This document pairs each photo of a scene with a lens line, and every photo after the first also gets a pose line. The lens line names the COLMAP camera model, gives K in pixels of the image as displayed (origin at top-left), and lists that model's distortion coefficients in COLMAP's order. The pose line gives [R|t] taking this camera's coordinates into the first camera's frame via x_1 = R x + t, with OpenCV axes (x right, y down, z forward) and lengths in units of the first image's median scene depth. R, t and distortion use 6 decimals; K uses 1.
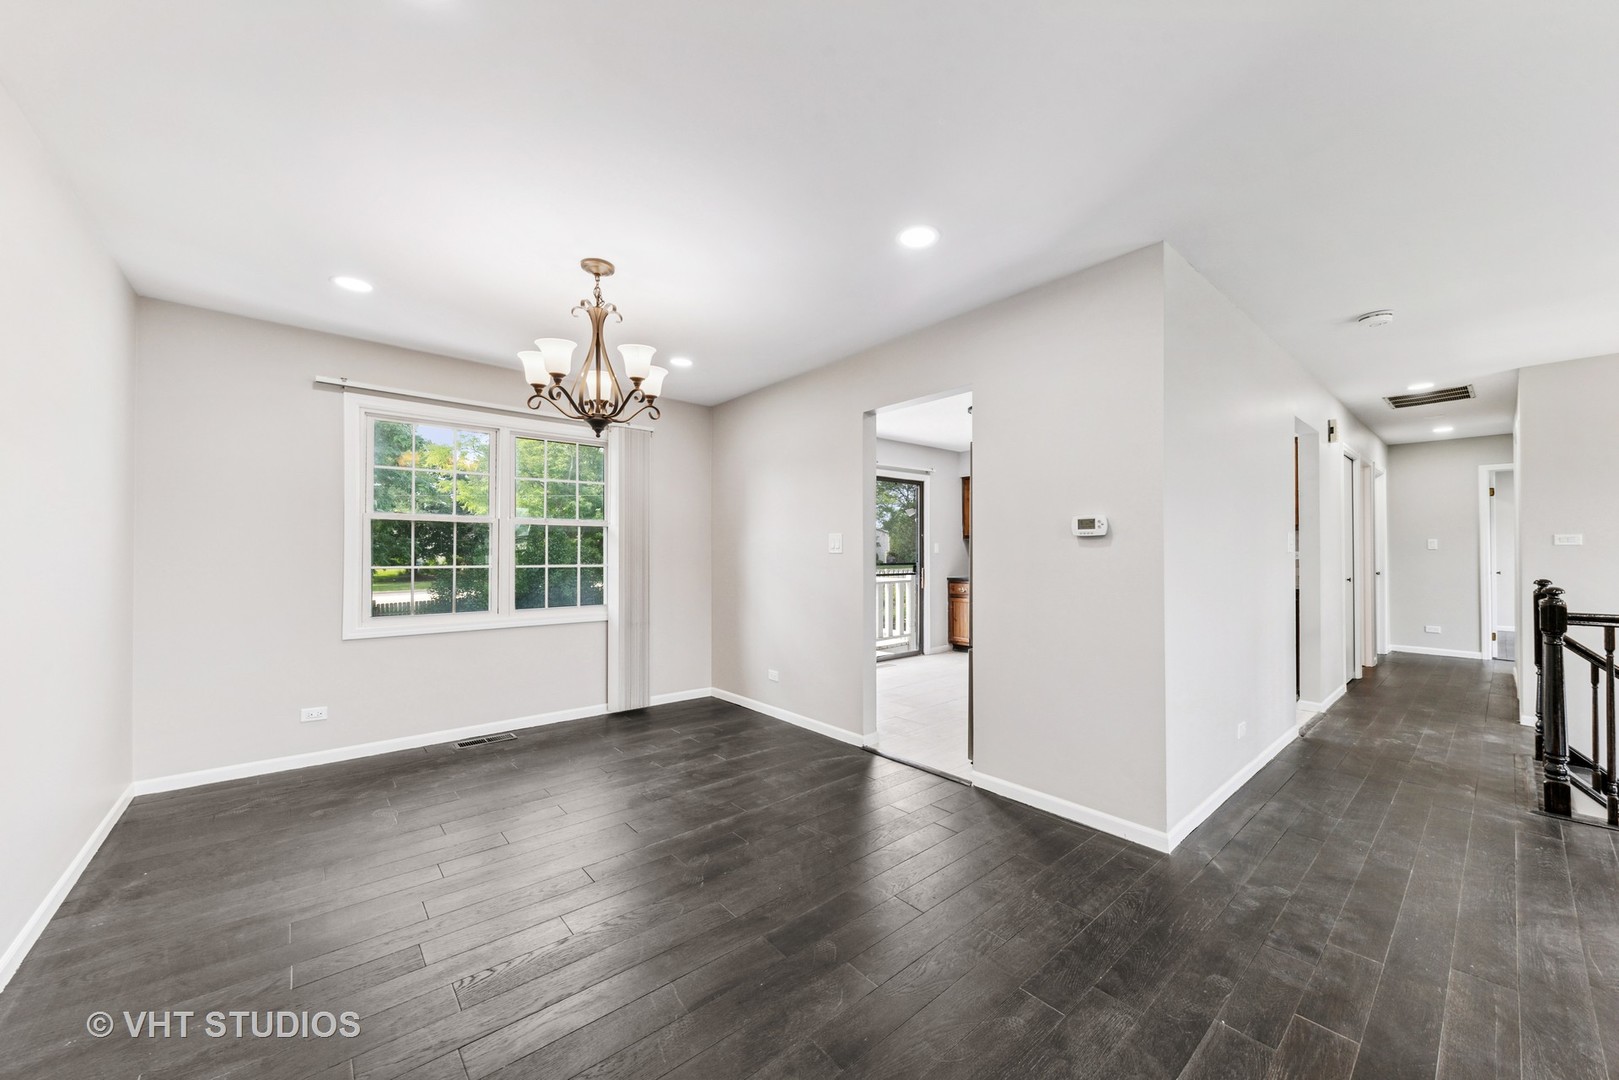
lens RADIAL K [[590.2, 0, 812.6], [0, 590.2, 543.1], [0, 0, 1]] dist [0.000924, -0.002582]
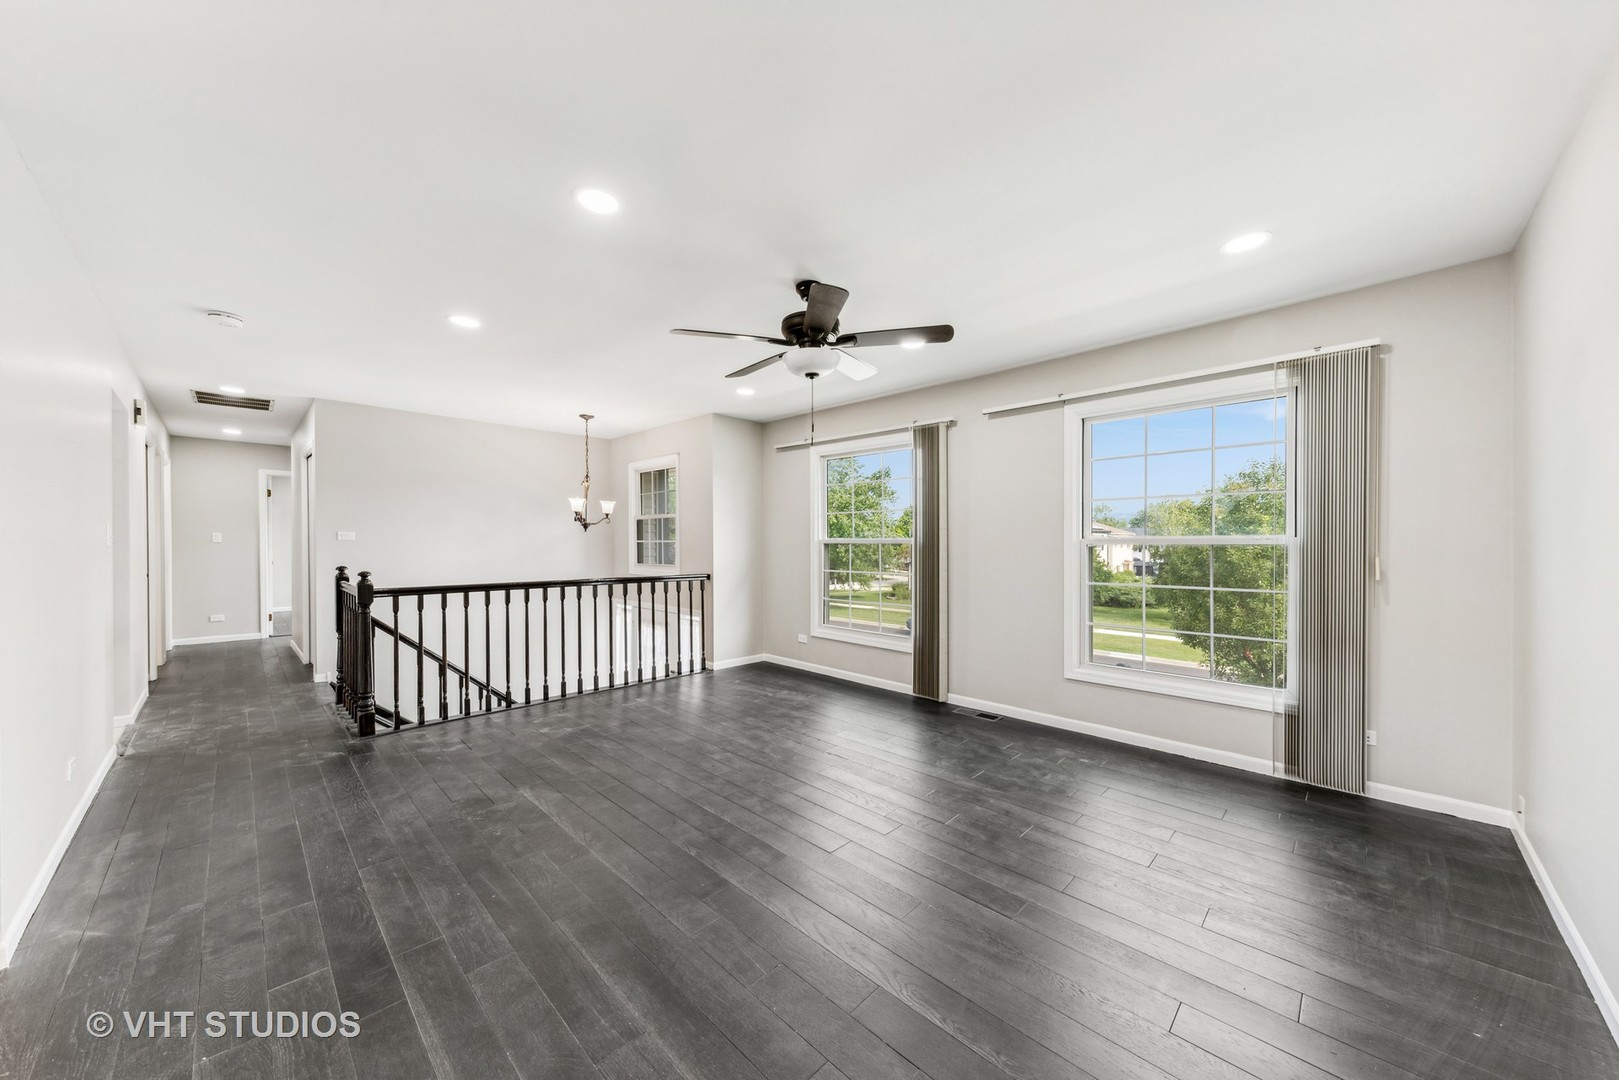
lens RADIAL K [[564.1, 0, 813.2], [0, 564.1, 545.7], [0, 0, 1]] dist [-0.000238, -0.000090]
pose [[-0.088669, -0.003619, 0.996055, -0.116262], [-0.013738, 0.999903, 0.002409, -0.001906], [-0.995966, -0.013471, -0.088710, 0.062522]]
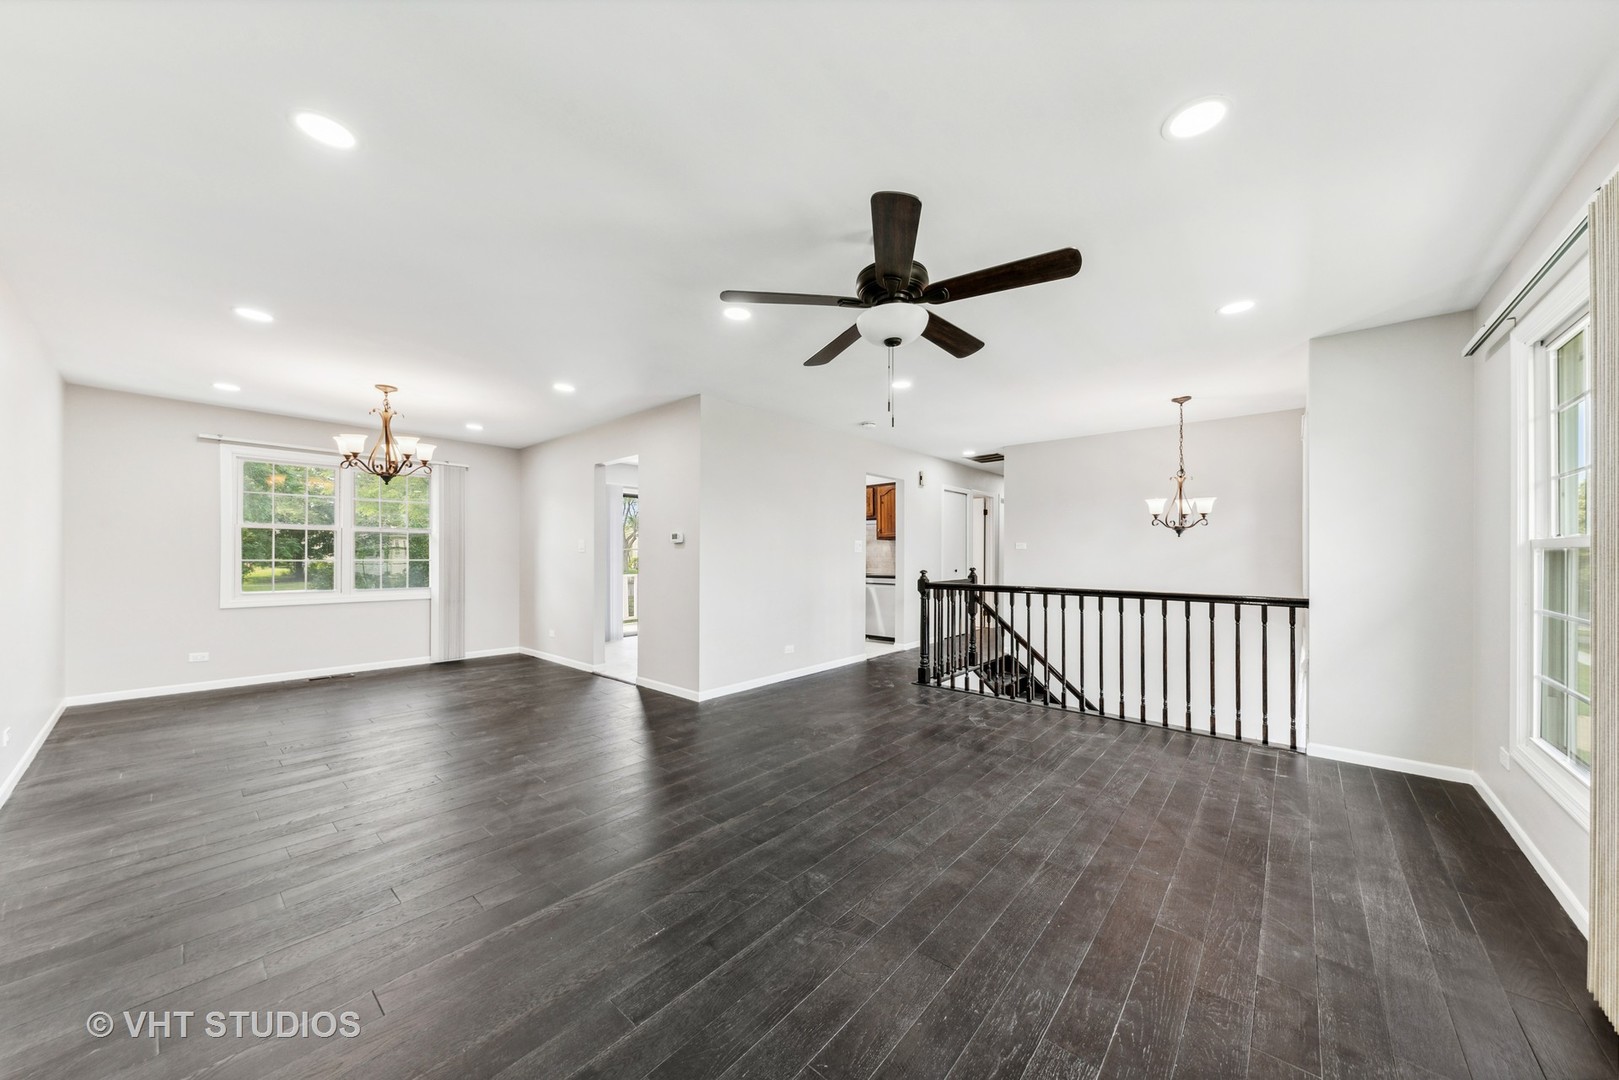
lens RADIAL K [[556.4, 0, 823.9], [0, 556.4, 549.0], [0, 0, 1]] dist [0.000037, -0.002305]
pose [[0.987388, 0.002851, 0.158292, 0.514043], [-0.004443, 0.999943, 0.009705, -0.009835], [-0.158256, -0.010286, 0.987345, -0.656717]]
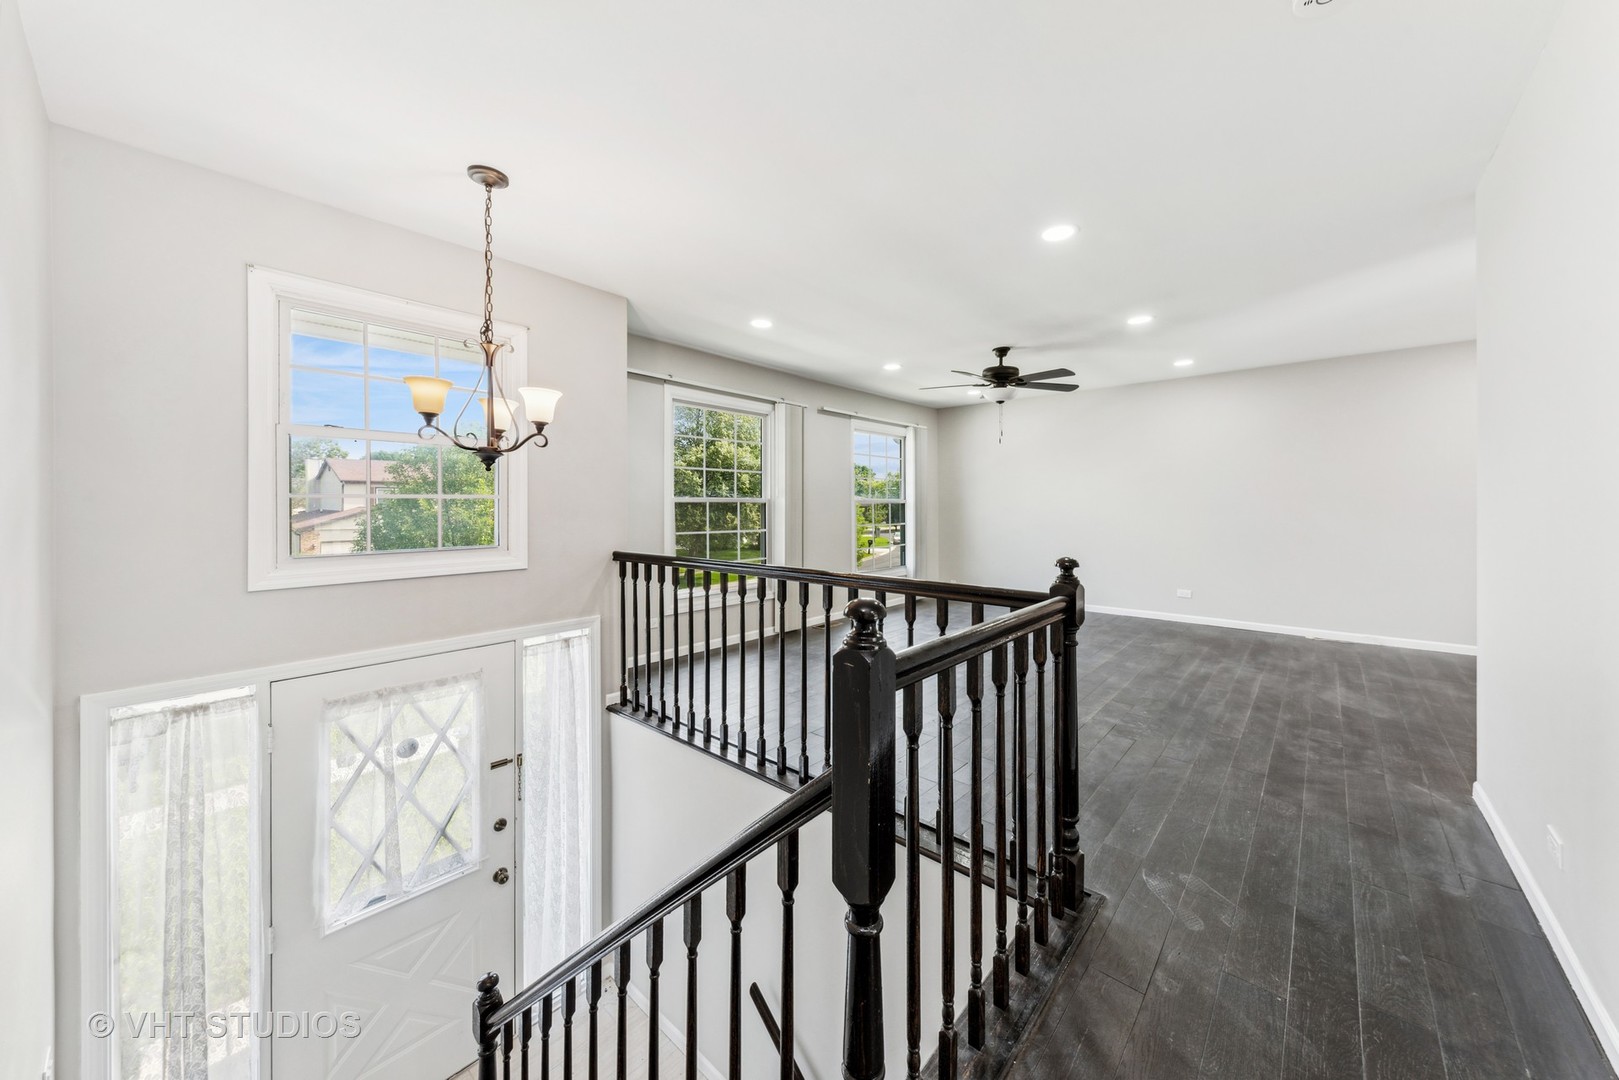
lens RADIAL K [[577.3, 0, 811.5], [0, 577.3, 504.3], [0, 0, 1]] dist [0.000024, -0.000107]
pose [[-0.990919, 0.000862, -0.134456, 1.311105], [0.002943, 0.999879, -0.015282, 0.022841], [0.134427, -0.015539, -0.990802, 1.289238]]
